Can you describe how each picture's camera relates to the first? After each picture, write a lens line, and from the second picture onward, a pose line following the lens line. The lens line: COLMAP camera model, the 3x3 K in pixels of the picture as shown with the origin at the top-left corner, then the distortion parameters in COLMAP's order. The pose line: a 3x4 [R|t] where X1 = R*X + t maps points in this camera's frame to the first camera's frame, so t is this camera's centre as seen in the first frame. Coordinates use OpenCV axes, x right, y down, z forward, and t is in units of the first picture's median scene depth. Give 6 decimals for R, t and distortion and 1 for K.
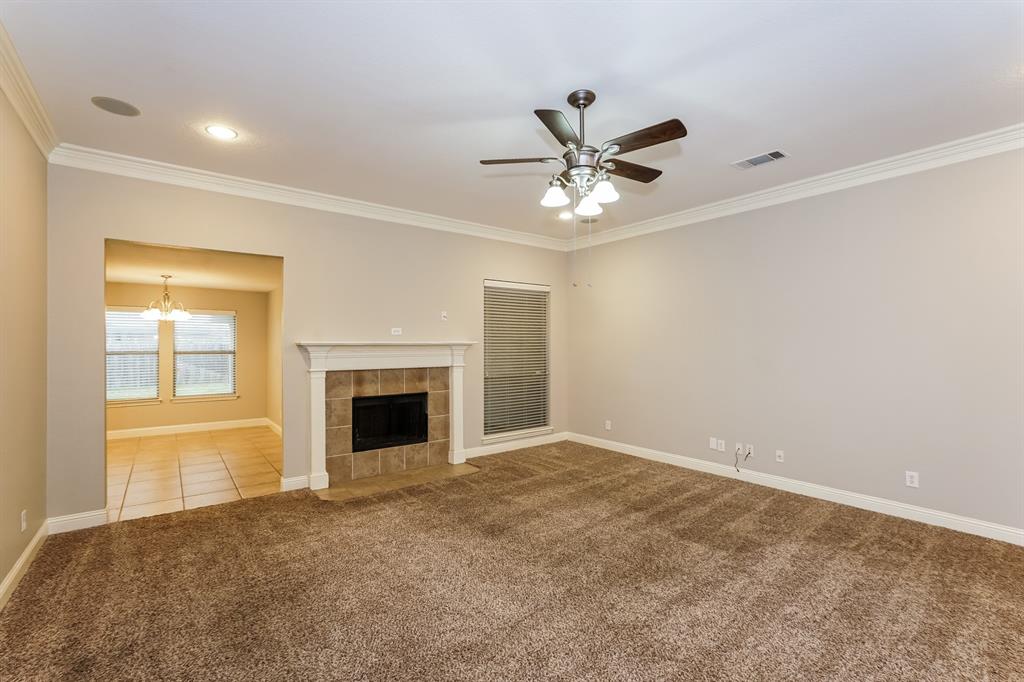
lens RADIAL K [[451.5, 0, 511.5], [0, 451.5, 344.6], [0, 0, 1]] dist [-0.002050, 0.000011]
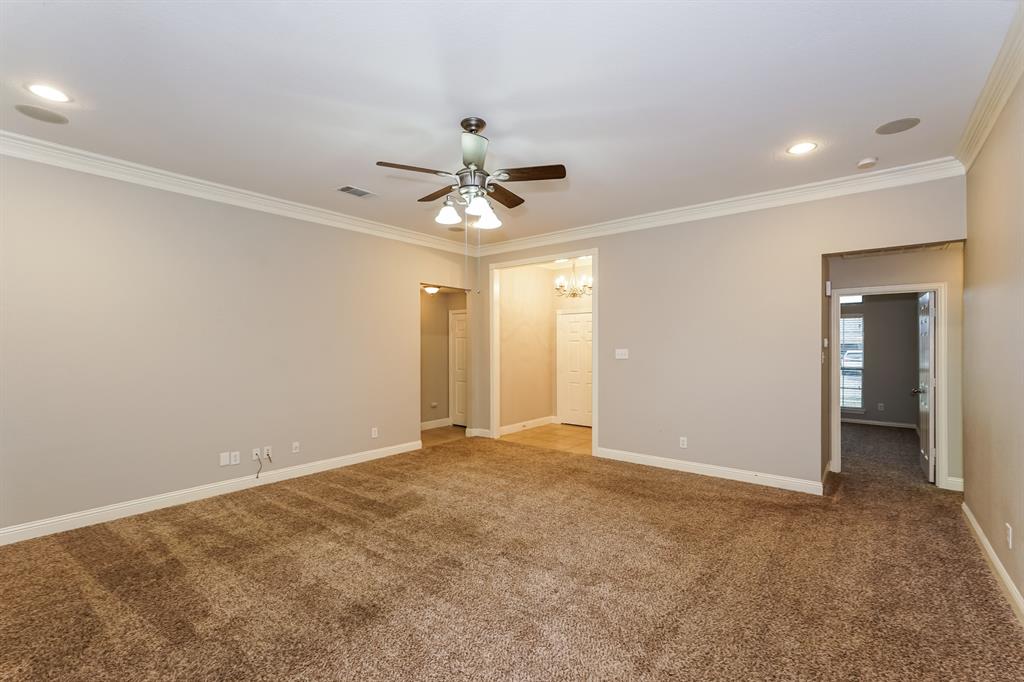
lens RADIAL K [[449.9, 0, 512.5], [0, 449.9, 347.3], [0, 0, 1]] dist [-0.002461, 0.000056]
pose [[-0.239947, 0.003321, 0.970780, -0.671812], [0.005623, 0.999982, -0.002031, 0.009238], [-0.970770, 0.004971, -0.239961, 0.839023]]
